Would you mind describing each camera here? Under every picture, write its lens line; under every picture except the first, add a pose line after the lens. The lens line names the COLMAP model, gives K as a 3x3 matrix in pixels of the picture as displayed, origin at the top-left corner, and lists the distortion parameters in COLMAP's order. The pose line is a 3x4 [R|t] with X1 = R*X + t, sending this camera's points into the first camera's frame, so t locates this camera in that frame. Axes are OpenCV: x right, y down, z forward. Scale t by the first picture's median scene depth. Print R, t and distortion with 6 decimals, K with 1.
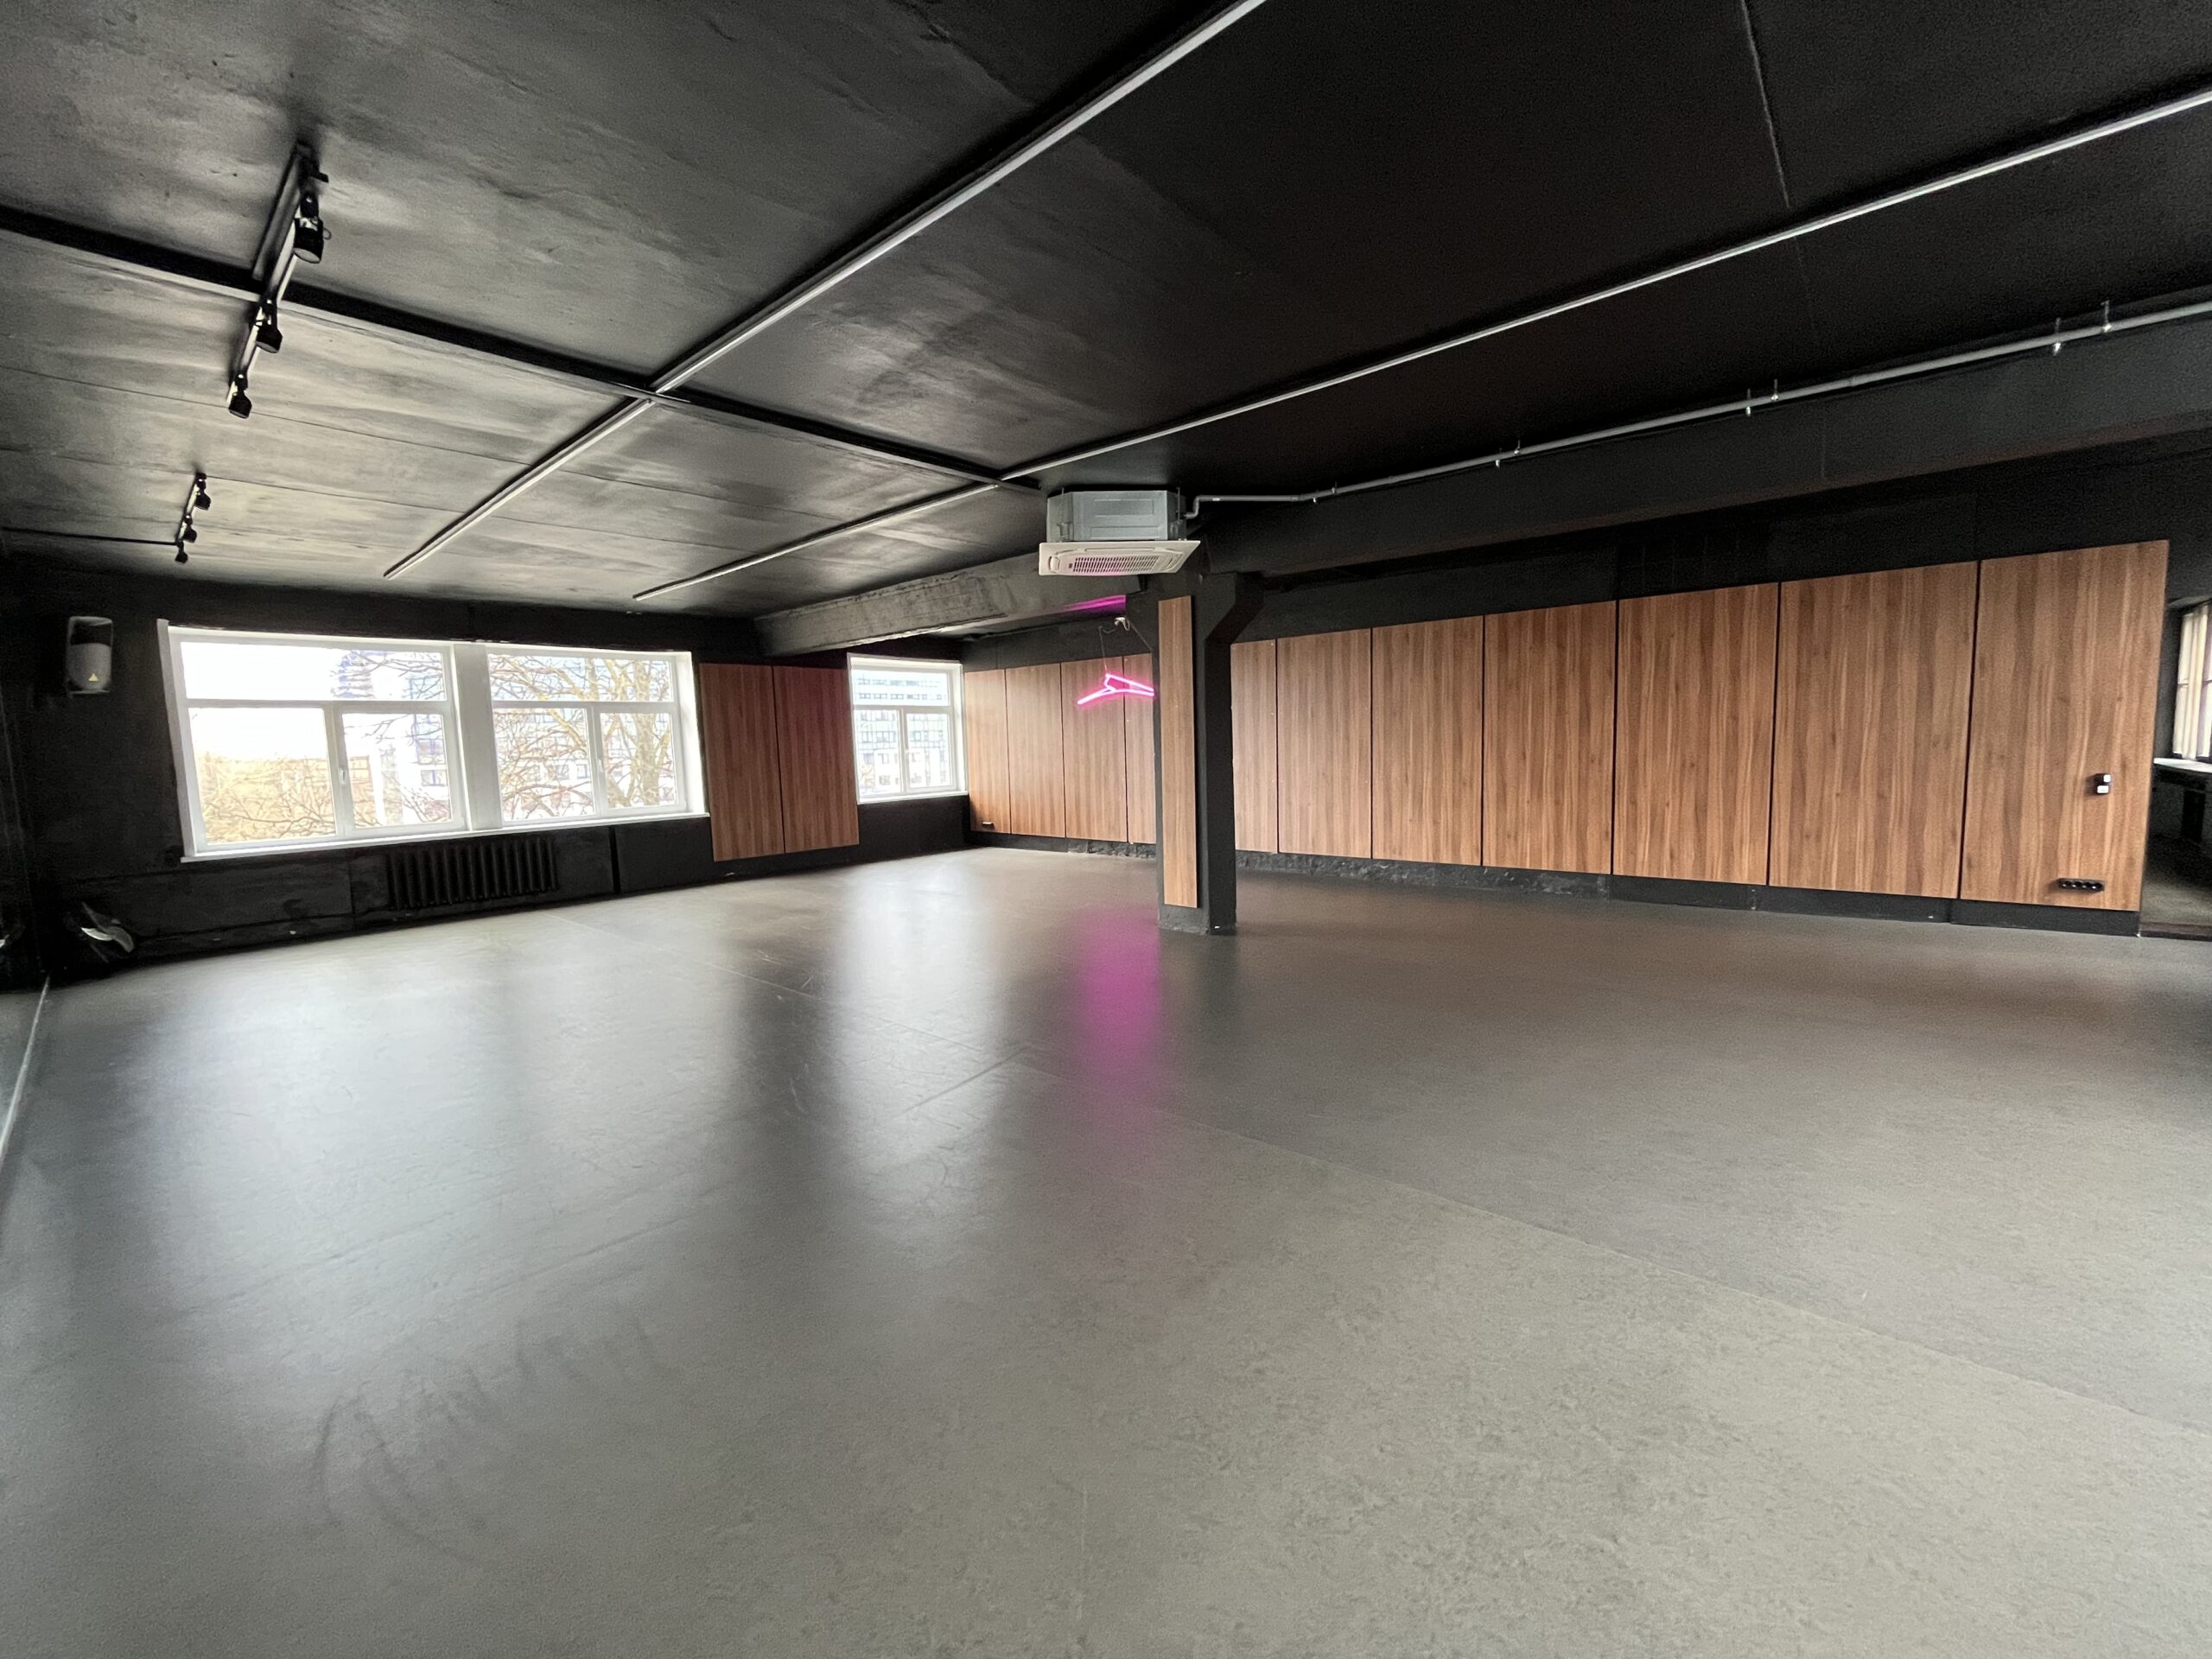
lens RADIAL K [[894.4, 0, 1096.8], [0, 894.4, 830.5], [0, 0, 1]] dist [-0.007479, -0.000522]
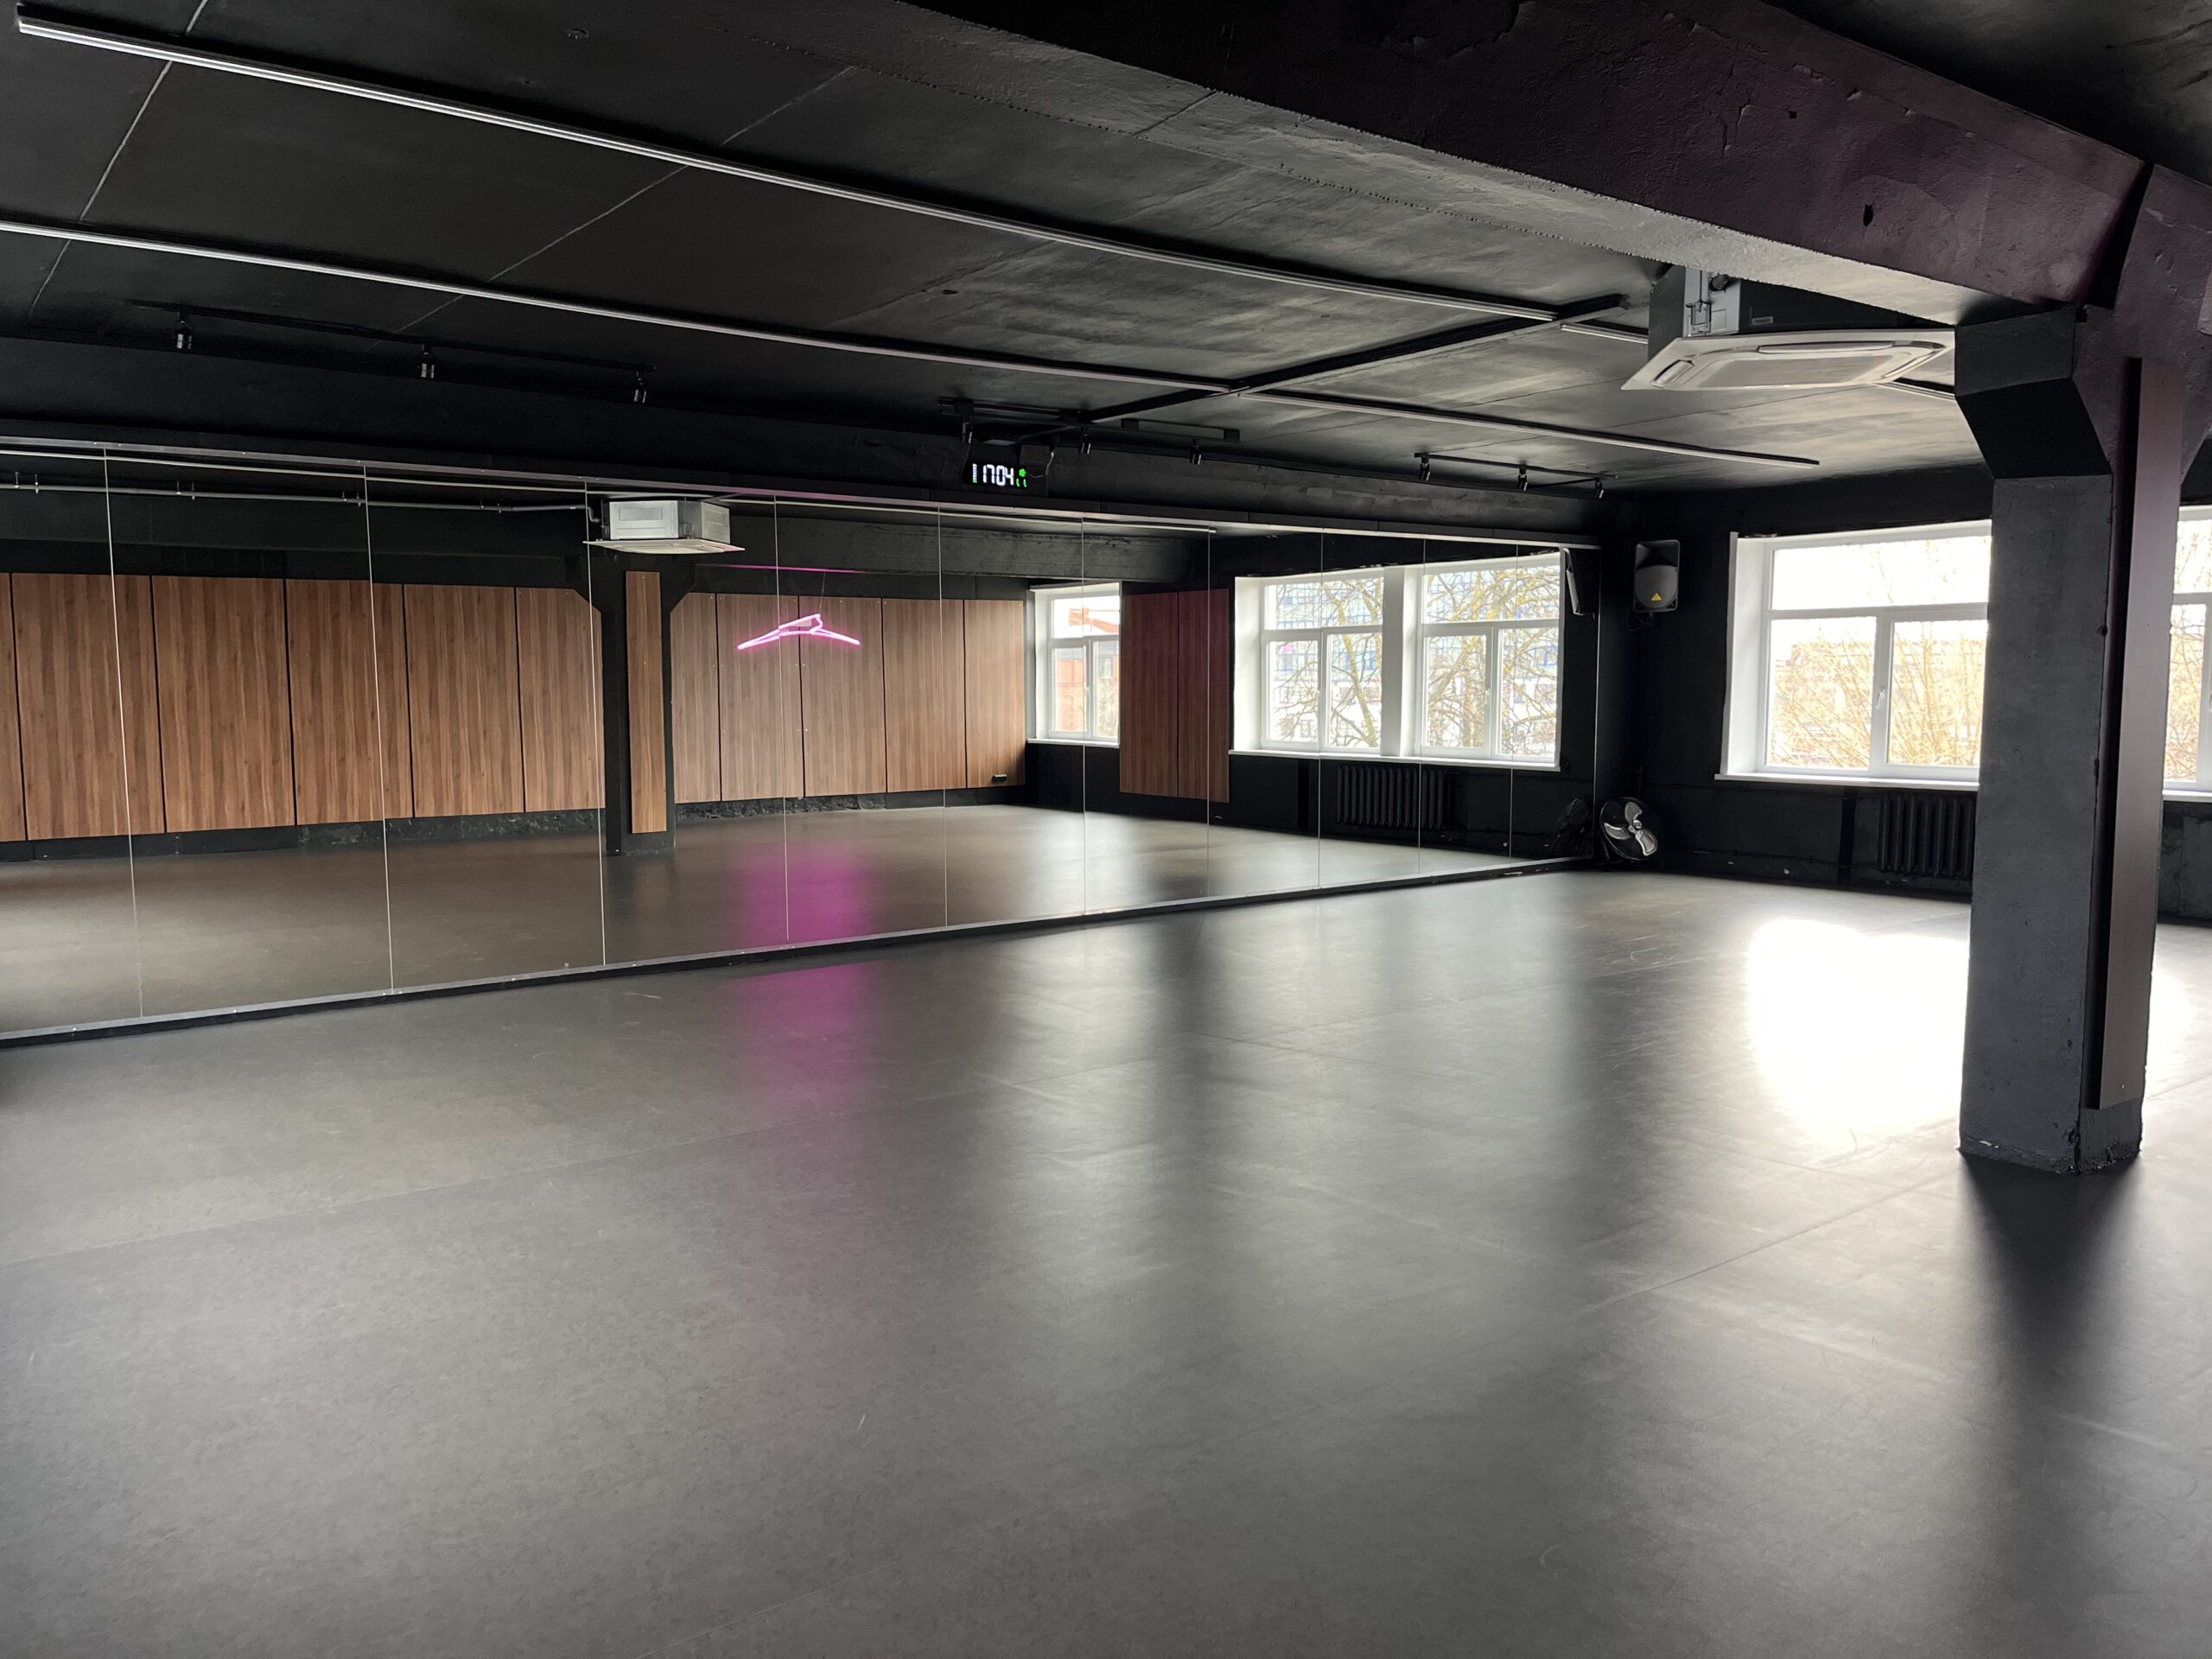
lens RADIAL K [[1654.6, 0, 1099.9], [0, 1654.6, 835.6], [0, 0, 1]] dist [0.038346, -0.045955]
pose [[-0.184270, 0.122710, -0.975185, 1.096877], [-0.081681, 0.986832, 0.139610, -0.126029], [0.979476, 0.105380, -0.171821, 0.786823]]
